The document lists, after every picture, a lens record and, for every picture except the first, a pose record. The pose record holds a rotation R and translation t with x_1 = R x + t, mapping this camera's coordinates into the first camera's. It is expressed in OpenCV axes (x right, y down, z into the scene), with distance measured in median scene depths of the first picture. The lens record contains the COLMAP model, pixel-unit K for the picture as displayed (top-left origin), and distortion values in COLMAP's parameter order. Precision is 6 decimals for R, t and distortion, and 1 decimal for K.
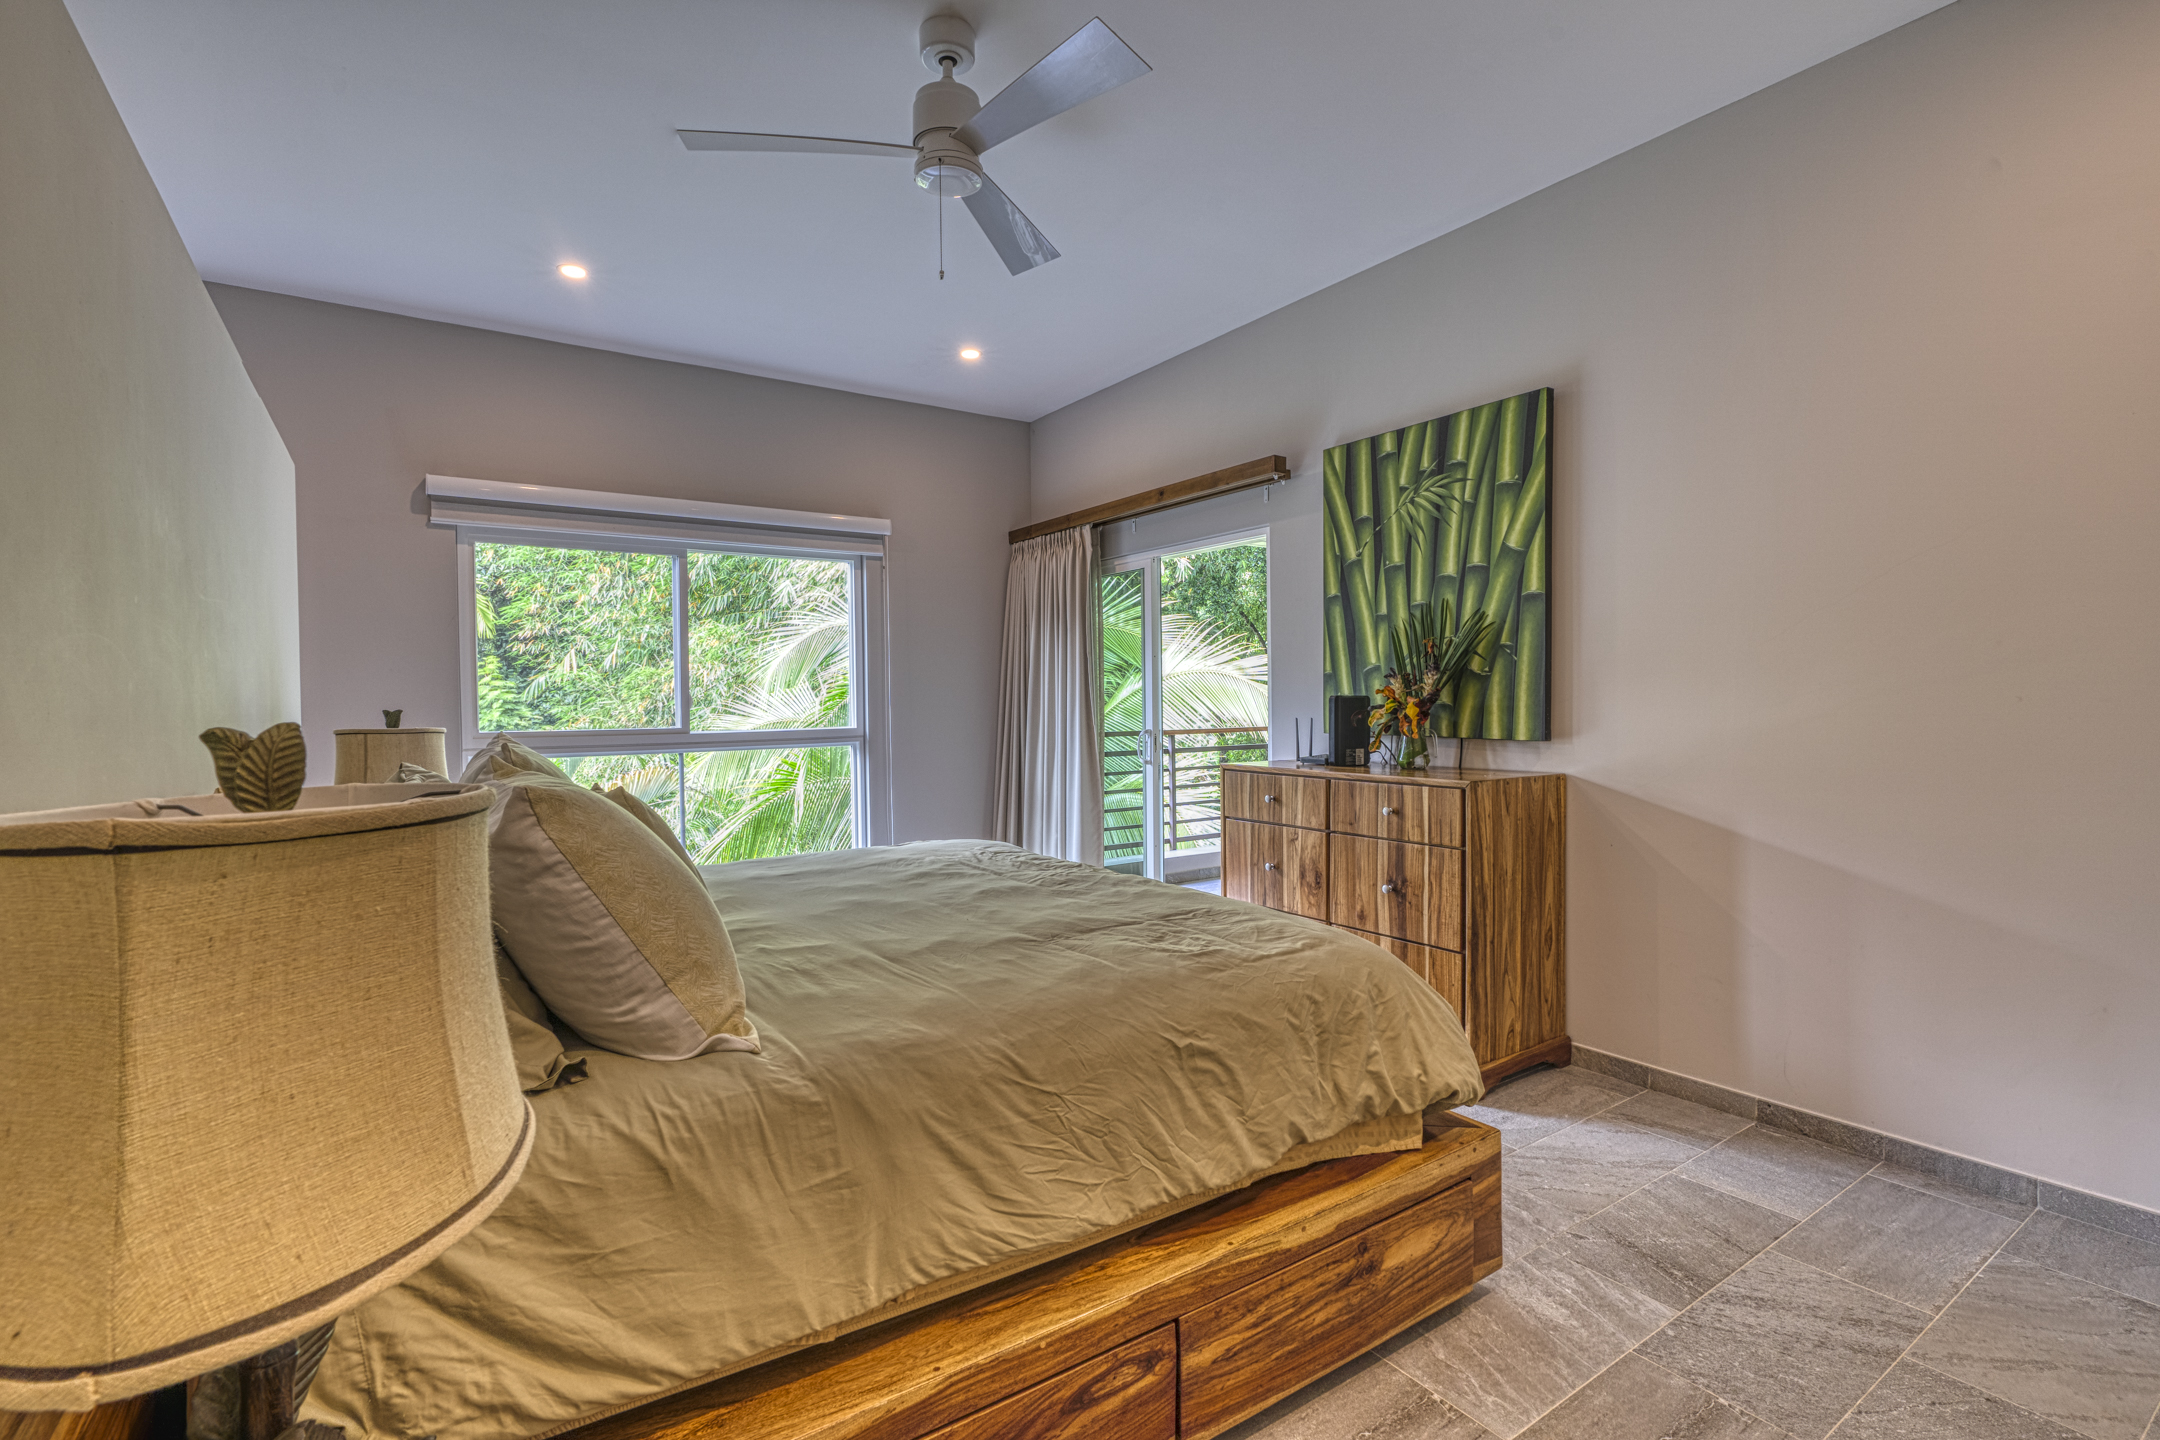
lens RADIAL K [[997.3, 0, 1084.0], [0, 997.3, 716.1], [0, 0, 1]] dist [-0.004393, -0.000138]
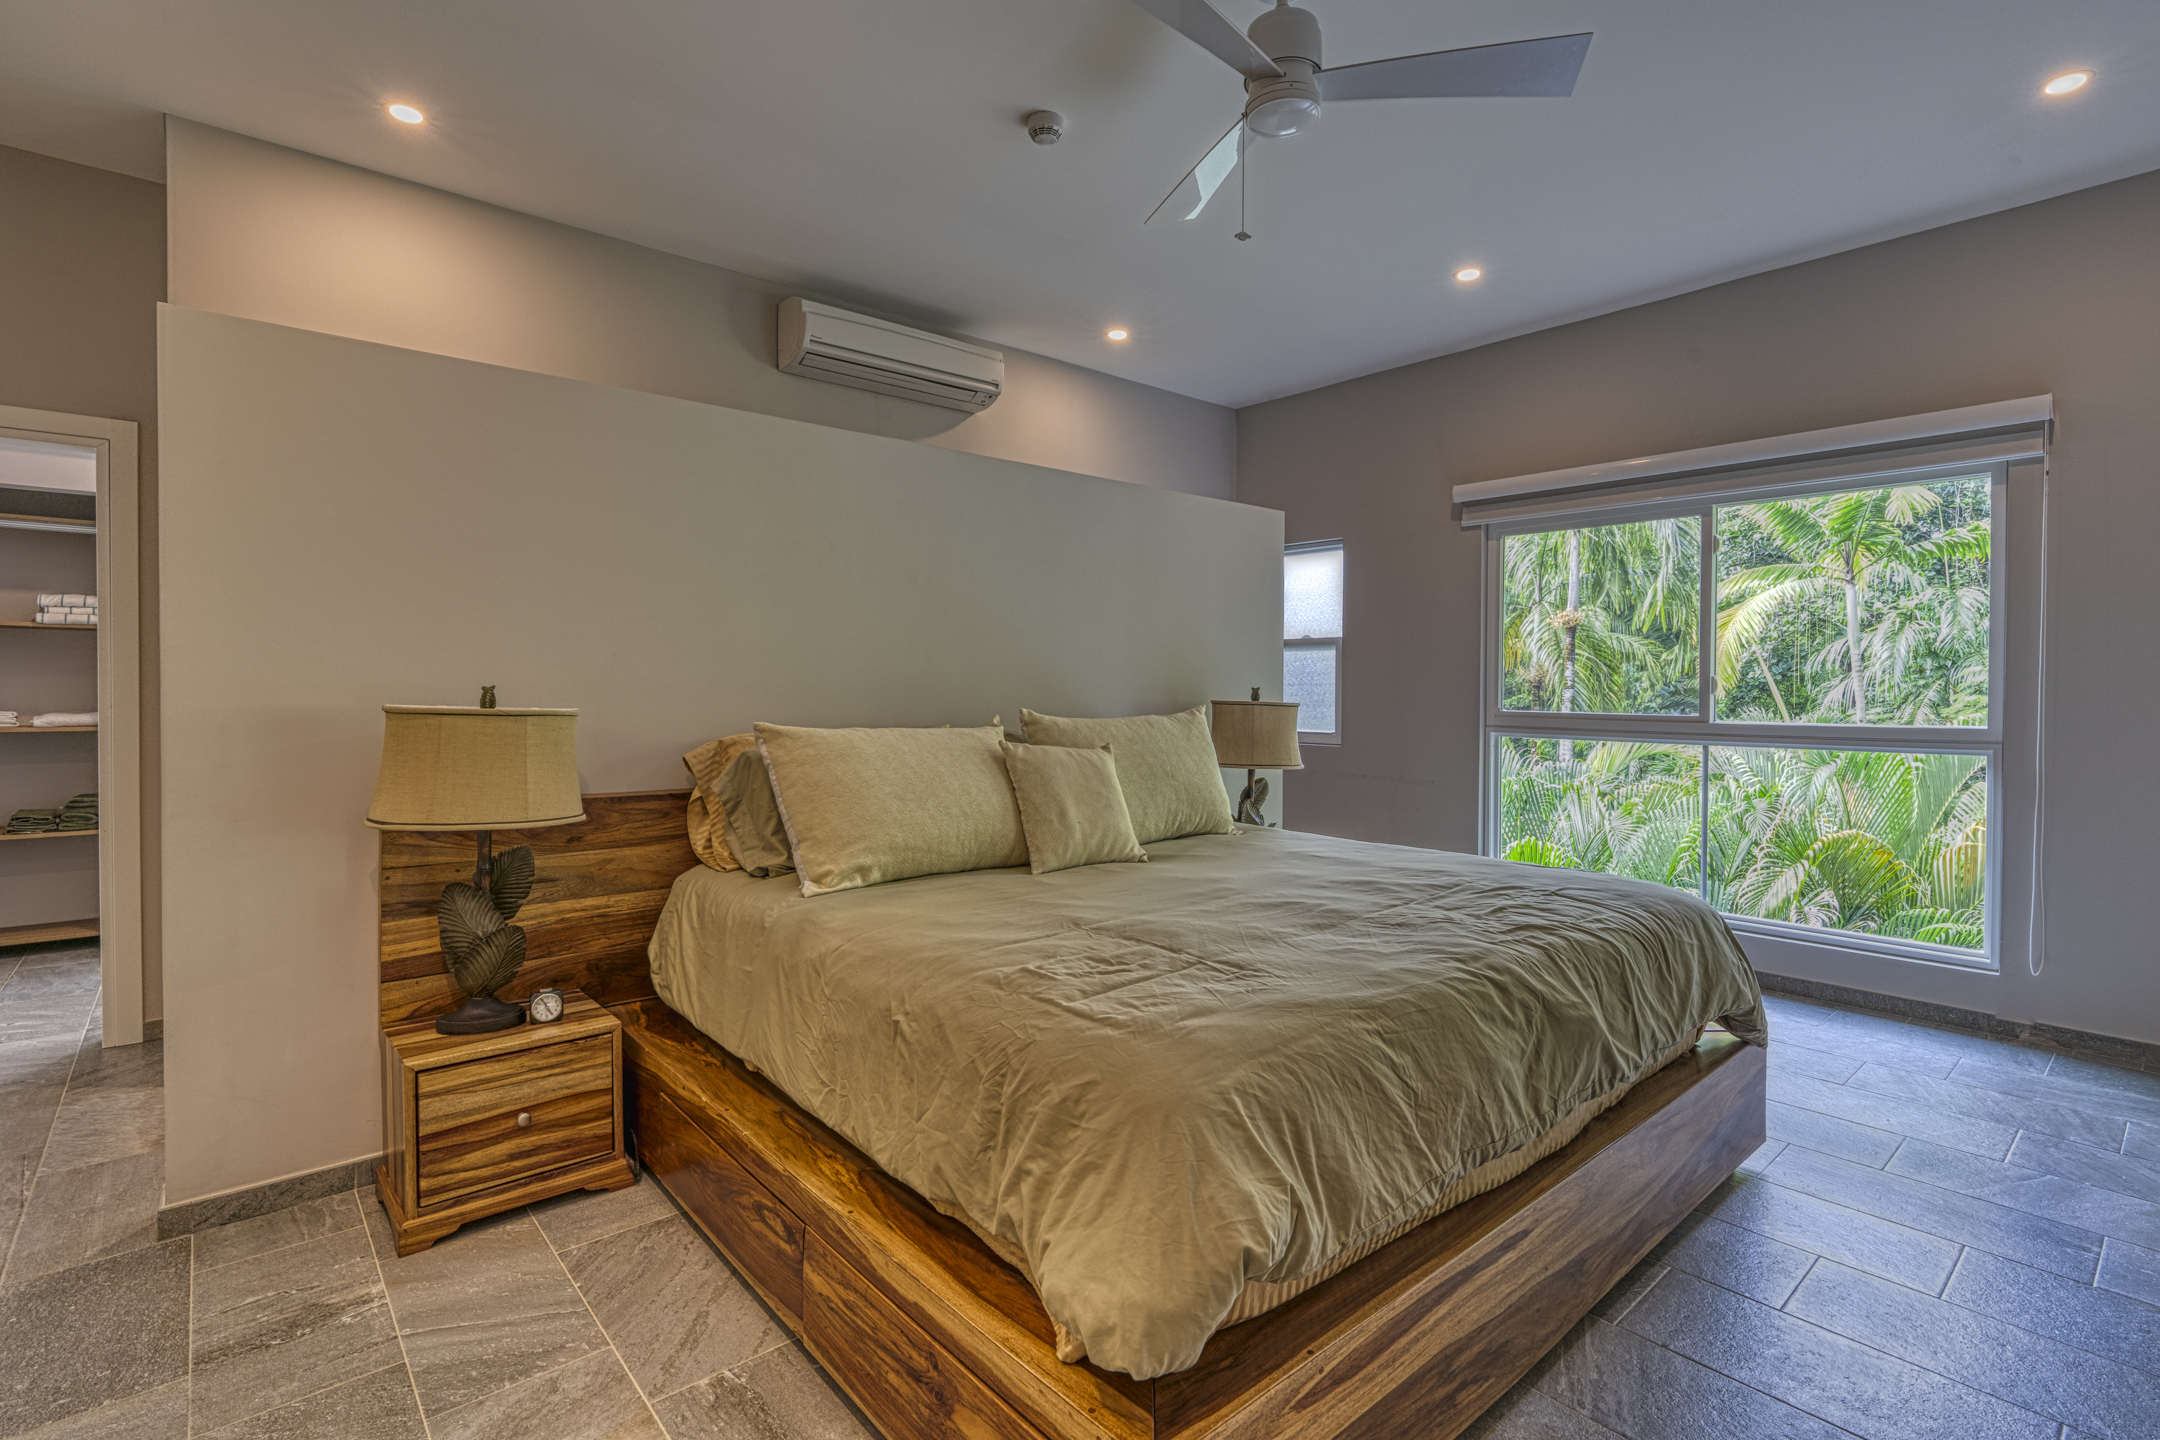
lens RADIAL K [[997.3, 0, 1084.0], [0, 997.3, 716.1], [0, 0, 1]] dist [-0.004393, -0.000138]
pose [[0.115985, 0.043460, -0.992300, 0.459585], [-0.020235, 0.998938, 0.041386, -0.013233], [0.993045, 0.015279, 0.116742, 0.432893]]
